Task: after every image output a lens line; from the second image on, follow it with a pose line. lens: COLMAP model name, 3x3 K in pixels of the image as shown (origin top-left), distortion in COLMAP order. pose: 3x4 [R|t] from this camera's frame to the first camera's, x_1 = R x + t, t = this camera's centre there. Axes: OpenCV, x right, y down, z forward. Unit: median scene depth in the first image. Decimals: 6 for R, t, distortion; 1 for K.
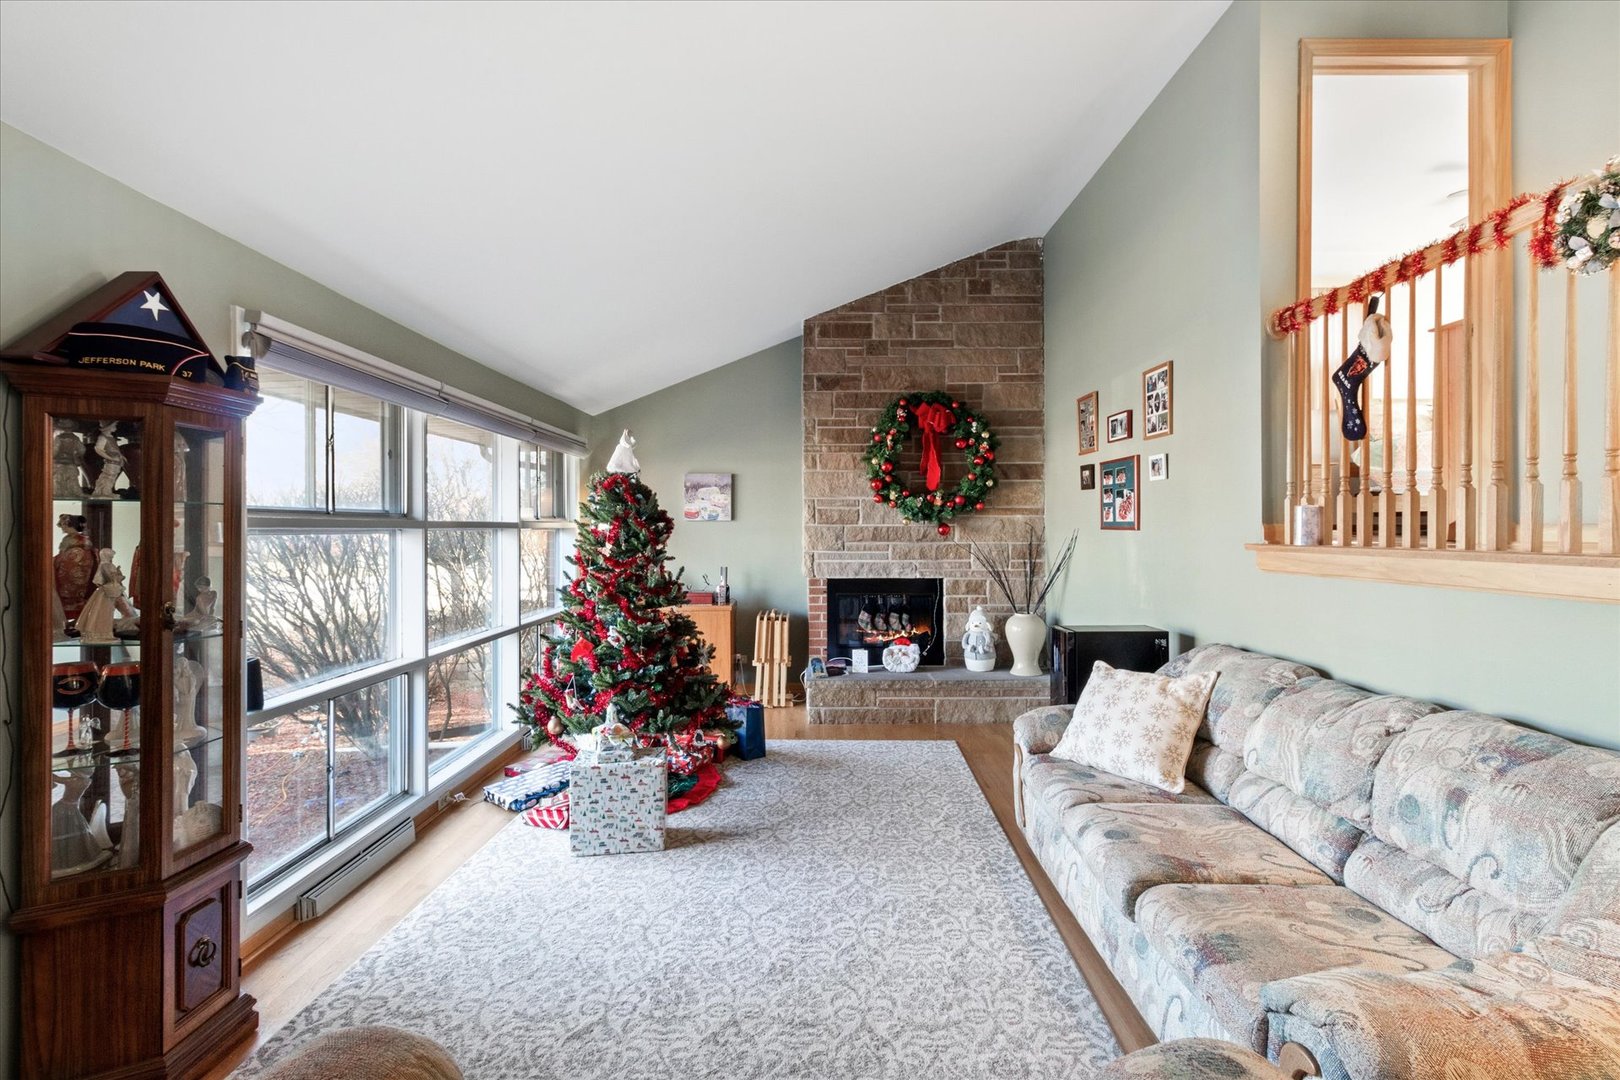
lens RADIAL K [[760.9, 0, 809.6], [0, 760.9, 521.7], [0, 0, 1]] dist [0.018321, 0.000683]
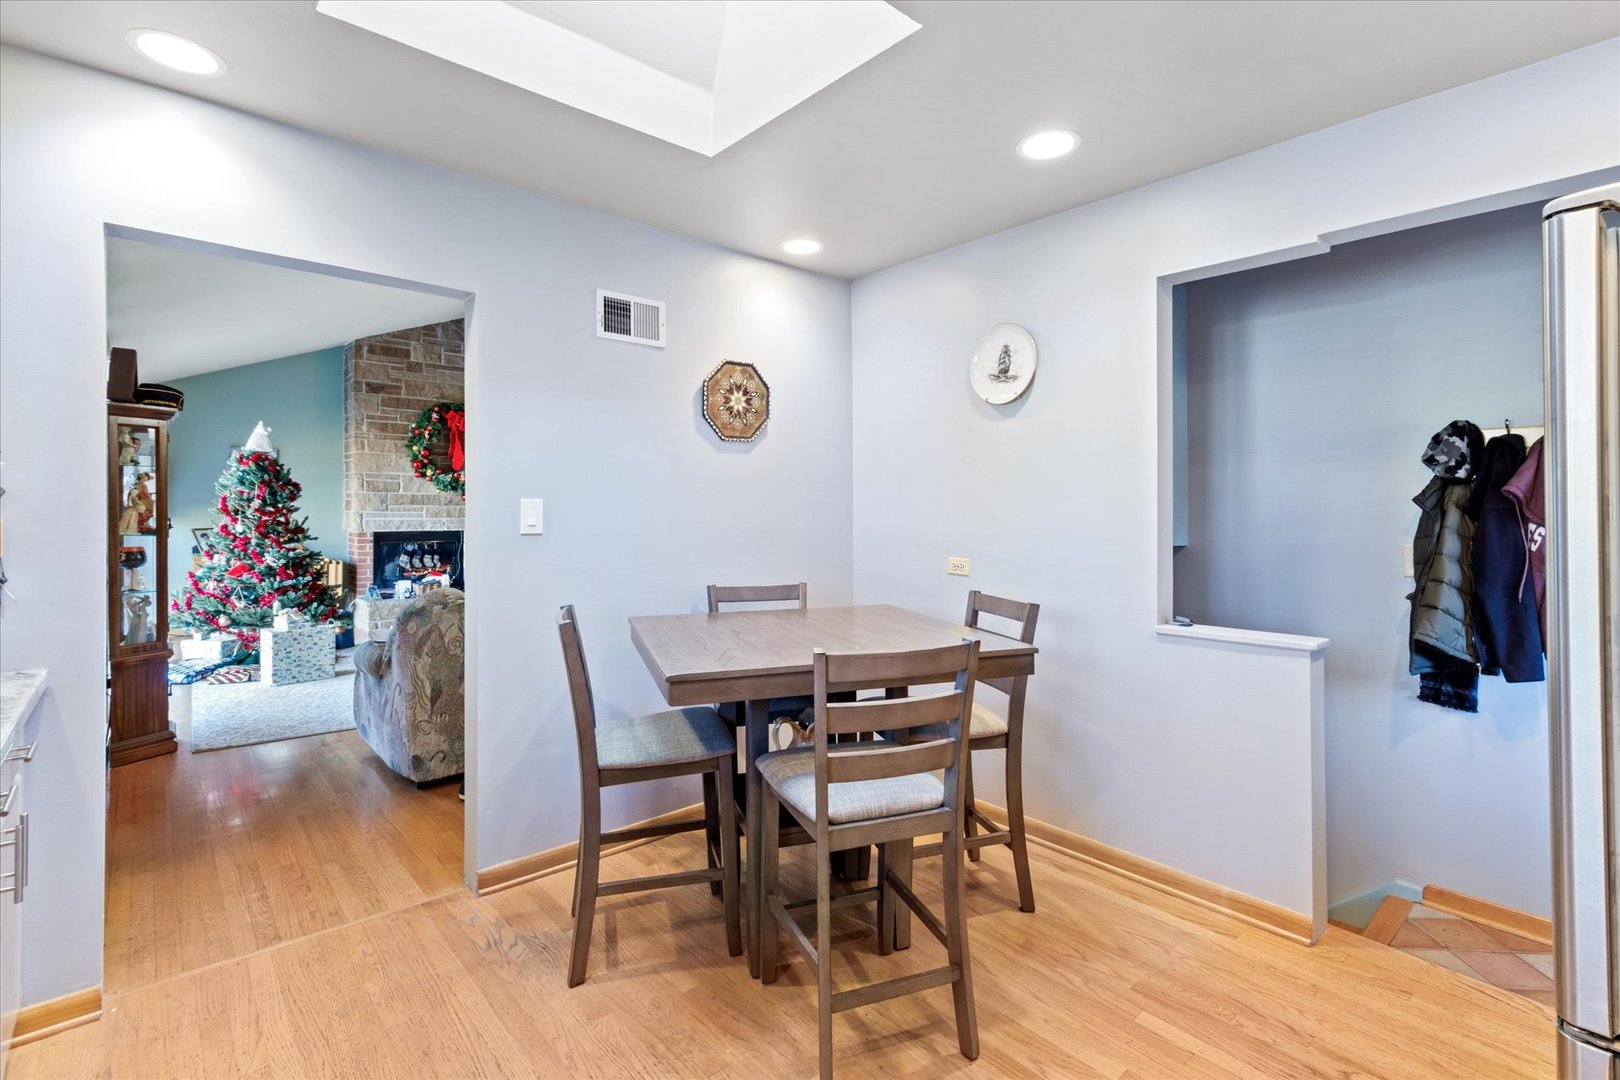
lens RADIAL K [[760.9, 0, 809.6], [0, 760.9, 521.7], [0, 0, 1]] dist [0.018321, 0.000683]
pose [[0.756045, -0.004120, 0.654507, -0.286323], [-0.012561, 0.999705, 0.020803, 0.018583], [-0.654399, -0.023949, 0.755770, -0.552651]]
